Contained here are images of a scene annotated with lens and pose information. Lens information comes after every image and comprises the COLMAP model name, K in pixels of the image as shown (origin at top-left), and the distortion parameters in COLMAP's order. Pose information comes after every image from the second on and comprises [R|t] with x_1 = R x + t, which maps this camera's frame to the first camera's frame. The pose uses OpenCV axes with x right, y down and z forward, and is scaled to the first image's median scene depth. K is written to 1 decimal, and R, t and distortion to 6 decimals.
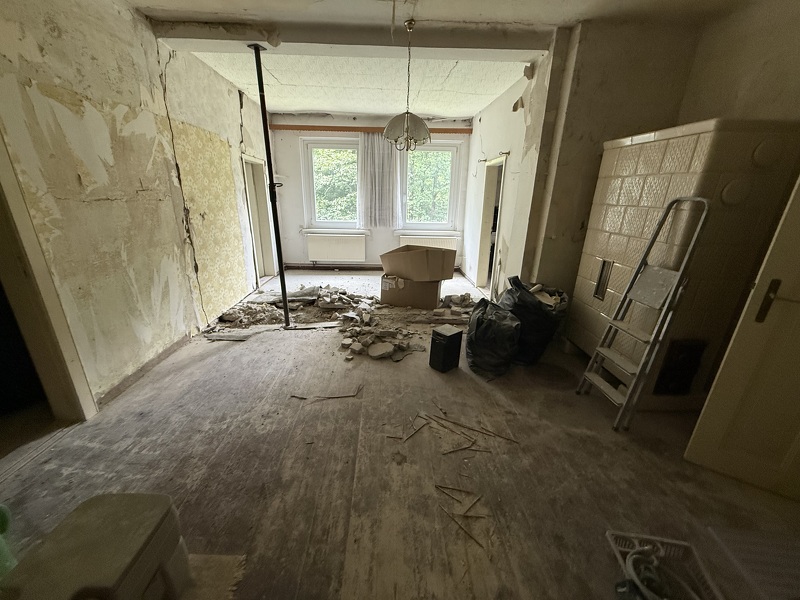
lens RADIAL K [[320.0, 0, 397.5], [0, 320.0, 301.3], [0, 0, 1]] dist [-0.001089, -0.000086]
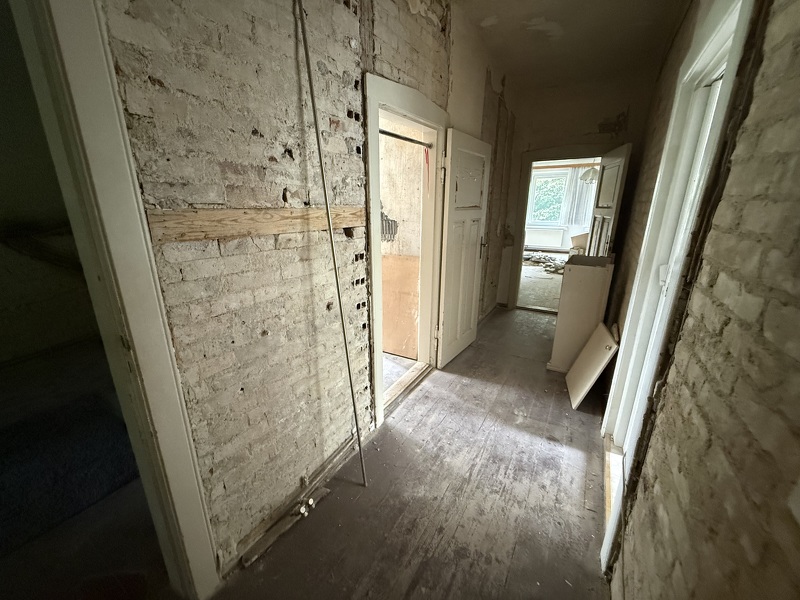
lens RADIAL K [[320.0, 0, 400.1], [0, 320.0, 298.2], [0, 0, 1]] dist [-0.001089, -0.000086]
pose [[0.843866, 0.131914, -0.520086, 0.091914], [-0.155807, 0.987785, -0.002265, 0.276278], [0.513435, 0.082944, 0.854111, -0.802189]]
